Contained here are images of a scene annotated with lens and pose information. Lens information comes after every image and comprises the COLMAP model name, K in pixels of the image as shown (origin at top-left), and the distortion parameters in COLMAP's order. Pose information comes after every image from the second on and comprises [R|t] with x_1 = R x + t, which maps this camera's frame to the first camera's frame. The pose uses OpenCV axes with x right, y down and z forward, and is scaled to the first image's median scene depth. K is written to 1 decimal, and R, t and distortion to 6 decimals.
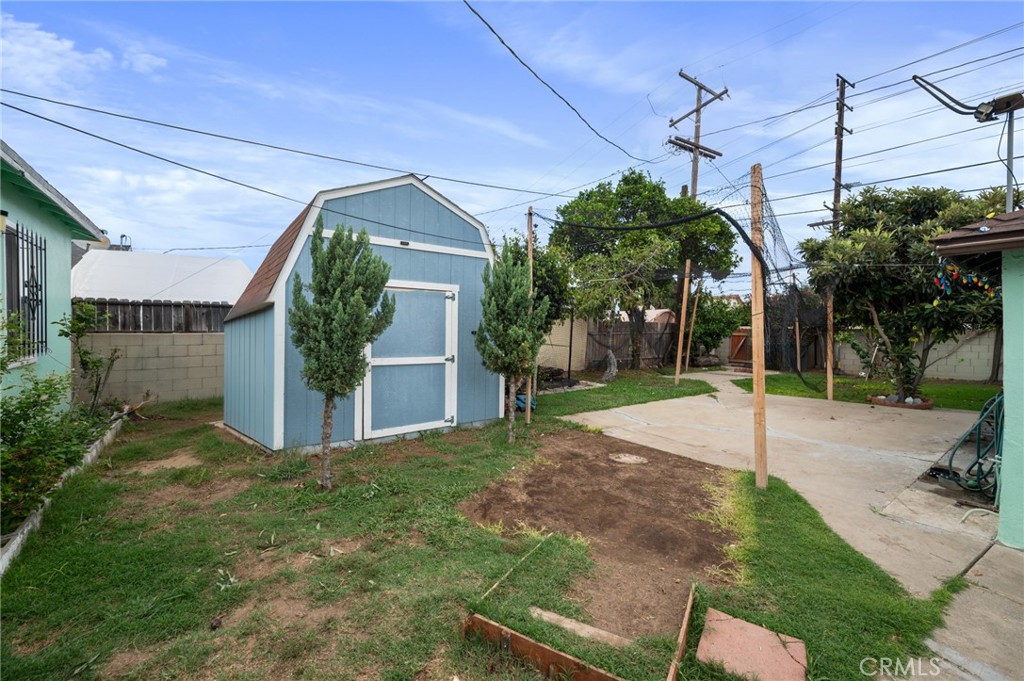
lens RADIAL K [[409.5, 0, 513.1], [0, 409.5, 331.8], [0, 0, 1]] dist [0.002585, 0.000337]
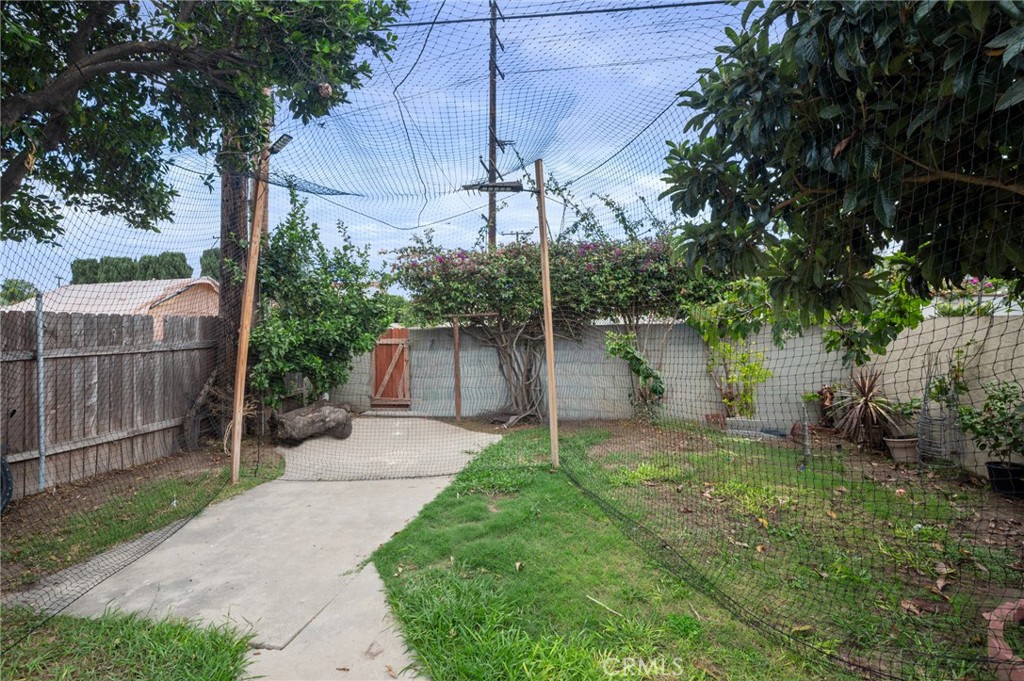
lens RADIAL K [[540.9, 0, 513.3], [0, 540.9, 340.5], [0, 0, 1]] dist [-0.003888, -0.000175]
pose [[0.738242, -0.038074, 0.673461, 0.614050], [0.027513, 0.999275, 0.026334, -0.016488], [-0.673975, -0.000912, 0.738754, 1.146015]]
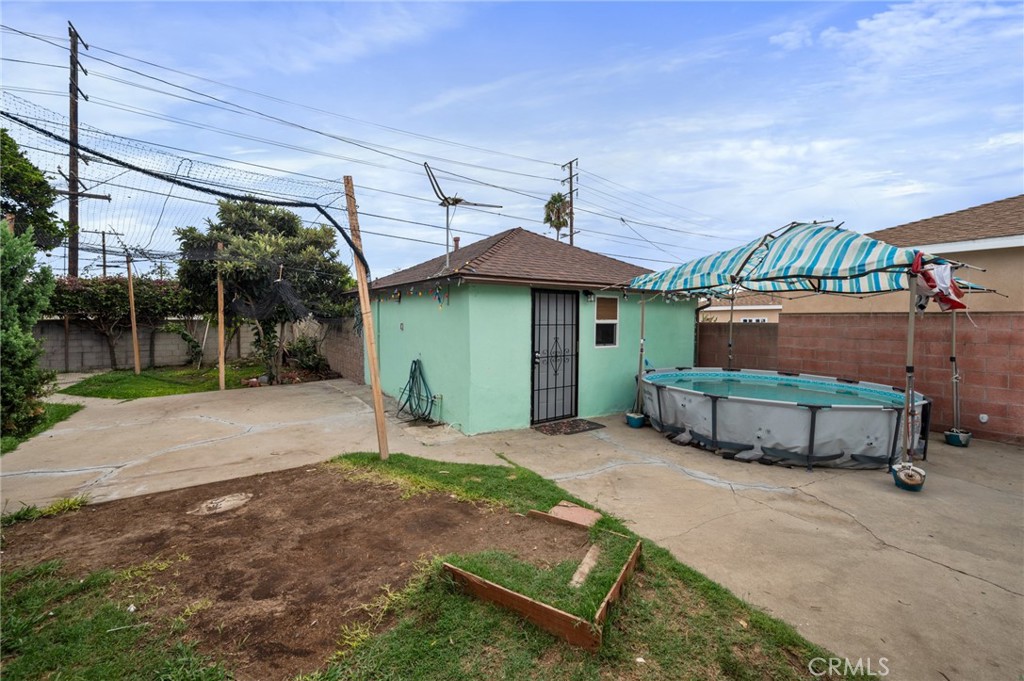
lens RADIAL K [[409.5, 0, 506.8], [0, 409.5, 331.1], [0, 0, 1]] dist [0.002585, 0.000337]
pose [[0.043565, -0.033967, 0.998473, -0.251874], [0.008018, 0.999402, 0.033649, -0.012535], [-0.999018, 0.006540, 0.043811, 0.270646]]
